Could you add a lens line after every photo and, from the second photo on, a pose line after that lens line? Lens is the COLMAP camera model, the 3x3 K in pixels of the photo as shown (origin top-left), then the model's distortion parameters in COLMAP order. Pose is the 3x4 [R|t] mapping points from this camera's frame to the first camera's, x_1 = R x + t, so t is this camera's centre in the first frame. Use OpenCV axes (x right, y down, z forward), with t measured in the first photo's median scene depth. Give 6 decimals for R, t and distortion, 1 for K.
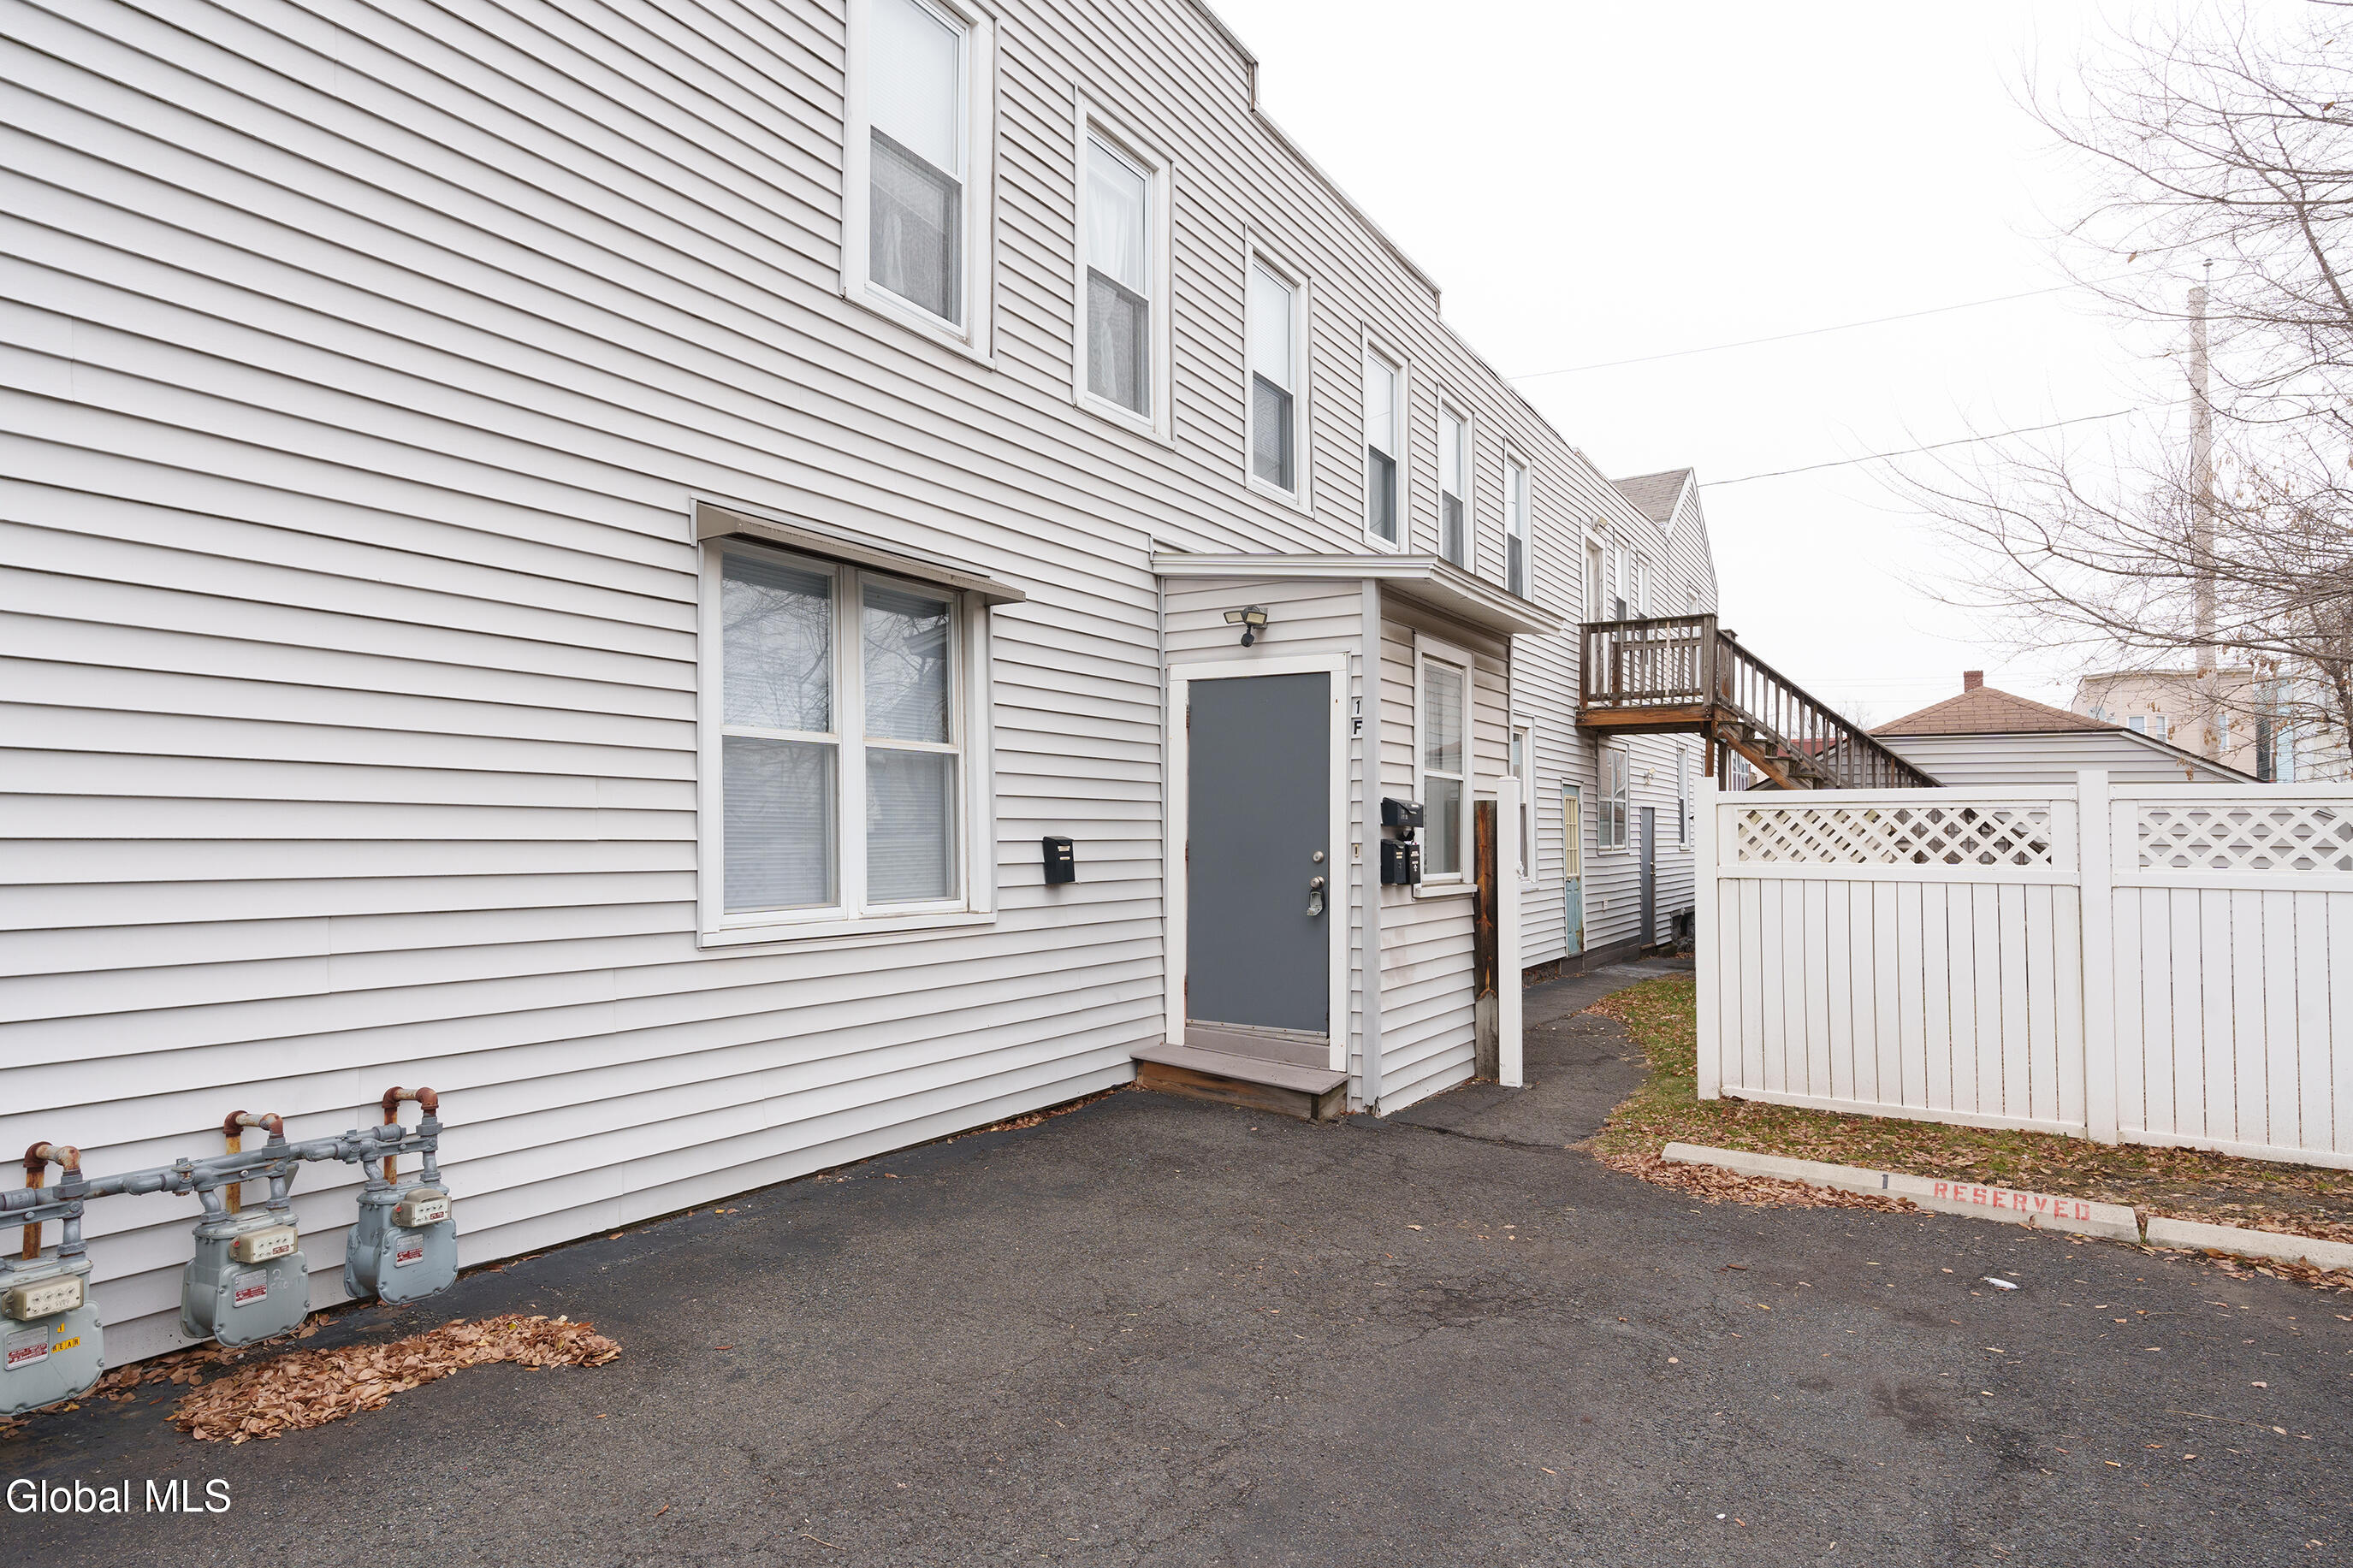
lens RADIAL K [[1331.5, 0, 1175.4], [0, 1331.5, 790.4], [0, 0, 1]] dist [-0.002995, -0.000632]
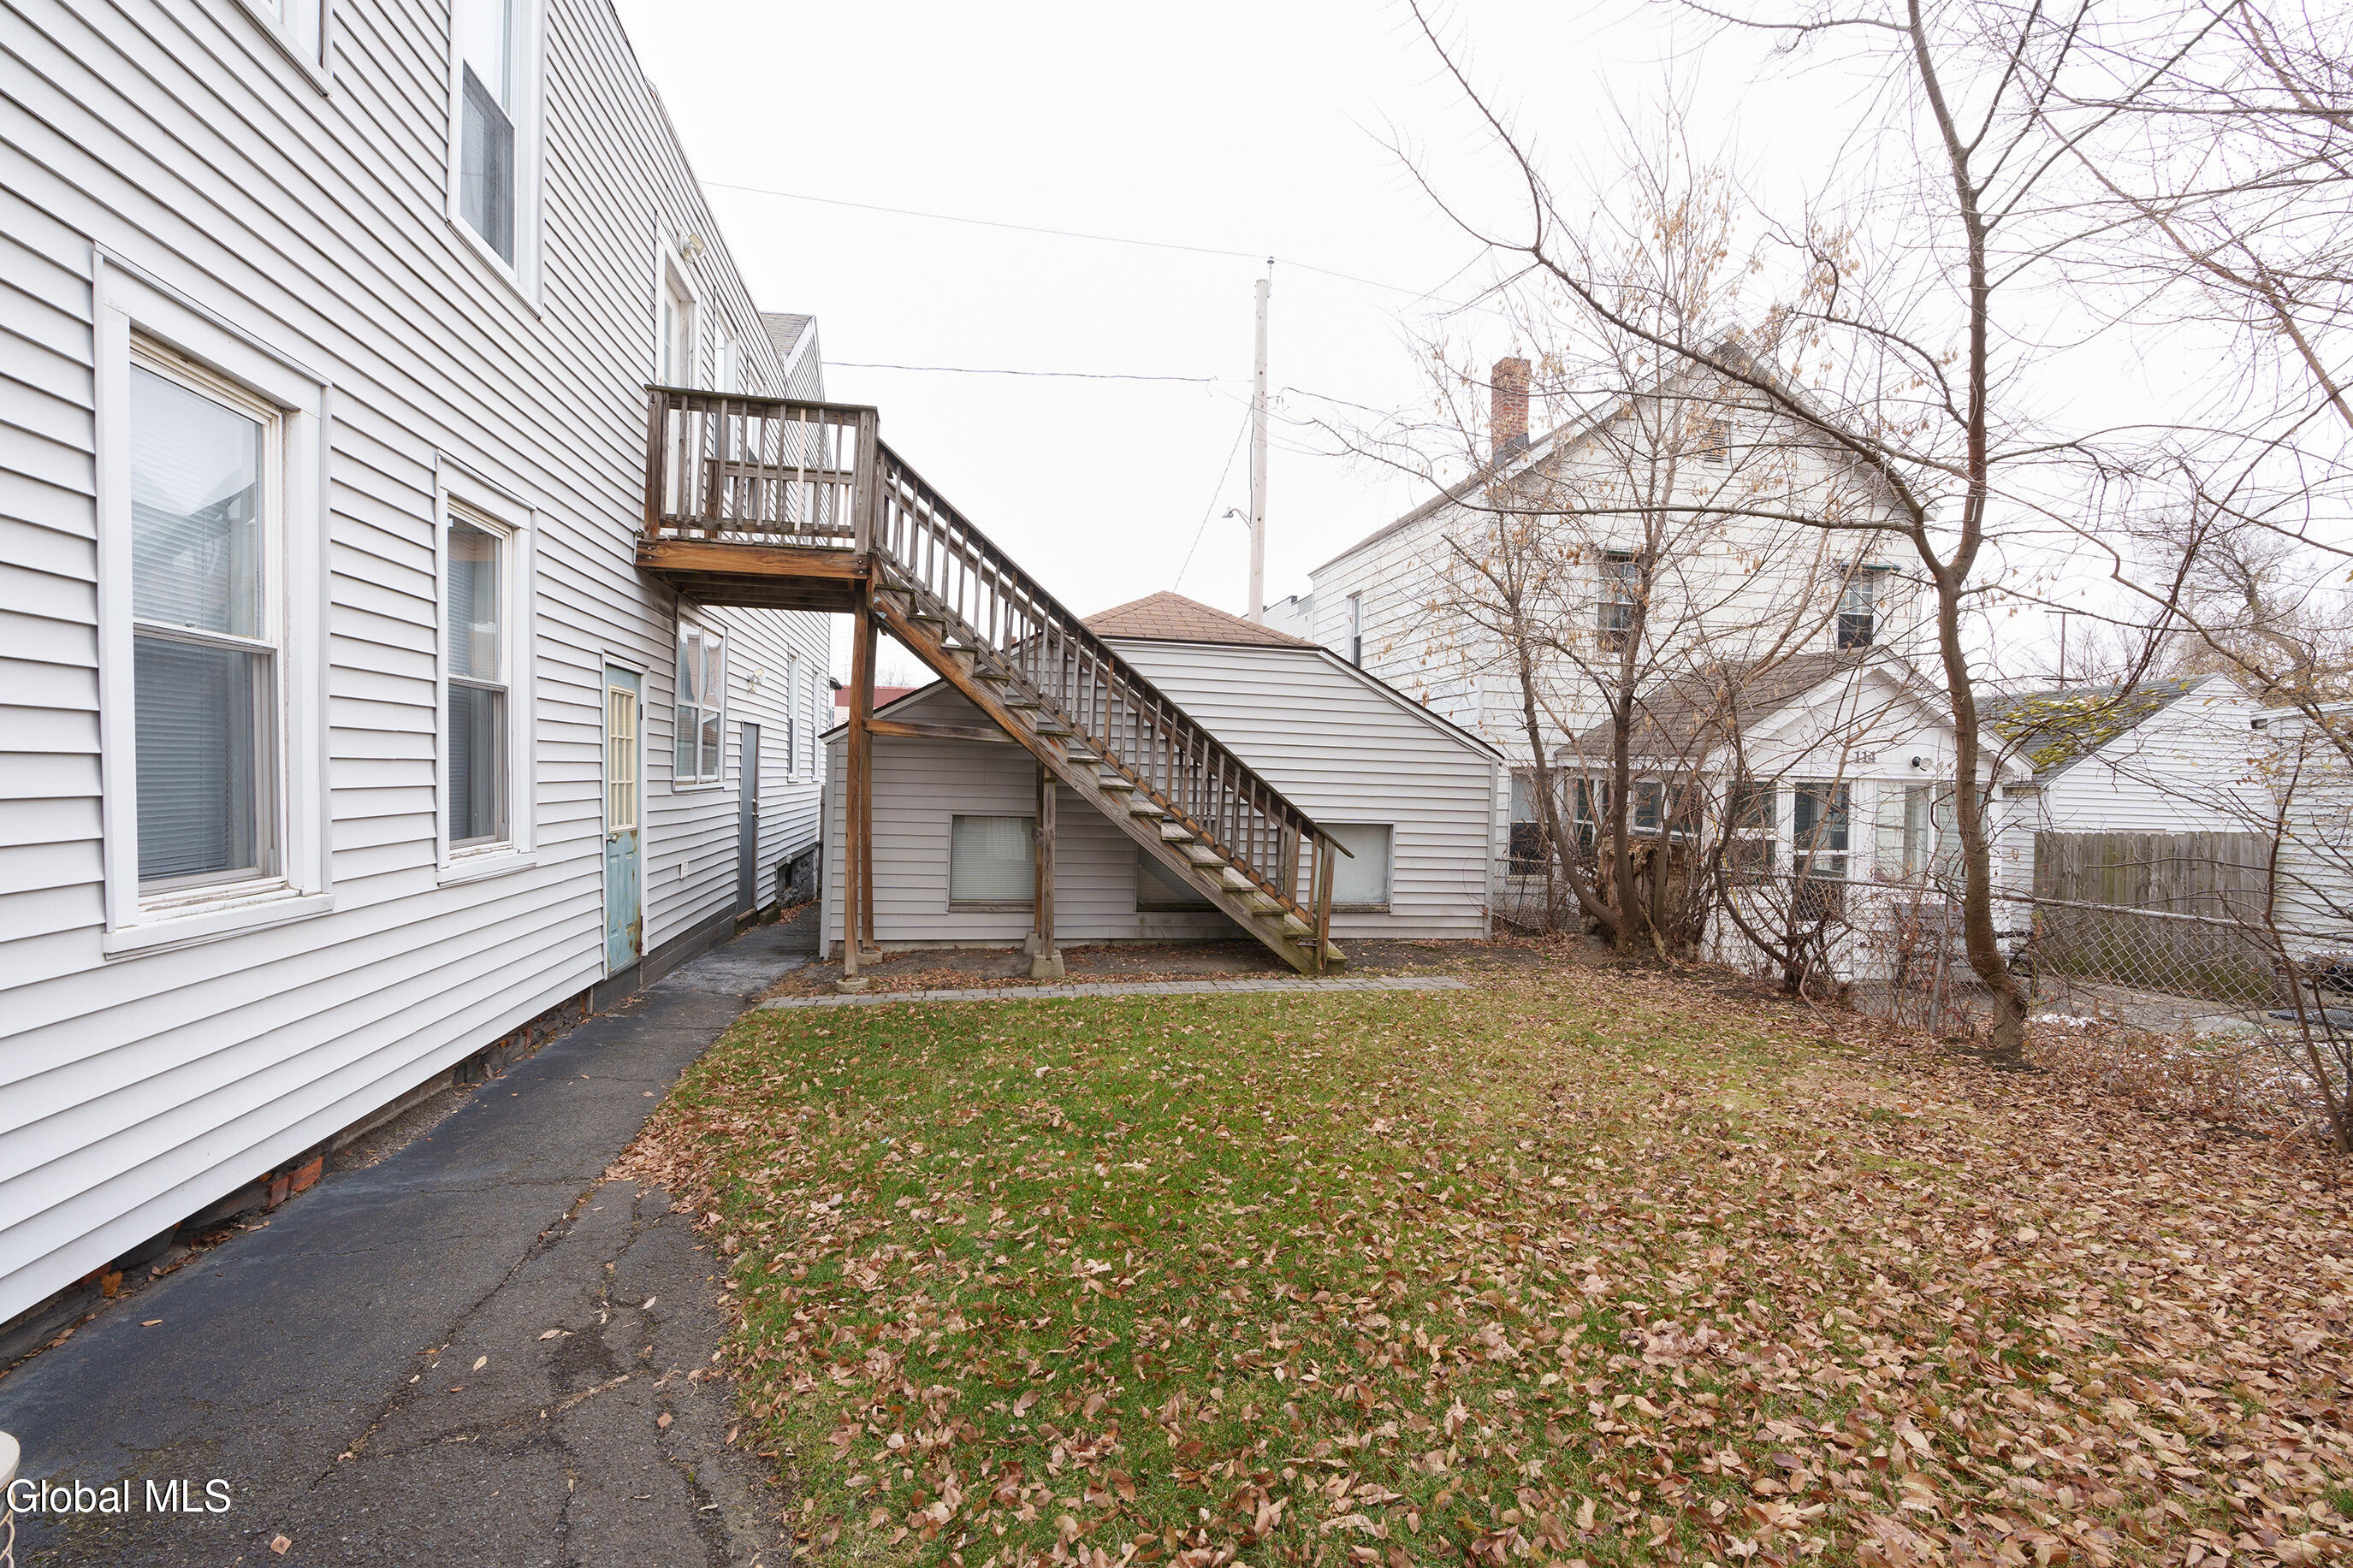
lens RADIAL K [[1044.3, 0, 1174.3], [0, 1044.3, 781.0], [0, 0, 1]] dist [-0.016270, 0.004610]
pose [[0.736331, 0.007790, 0.676577, 0.169664], [-0.040013, 0.998685, 0.032048, 0.020129], [-0.675438, -0.050670, 0.735674, 0.511509]]
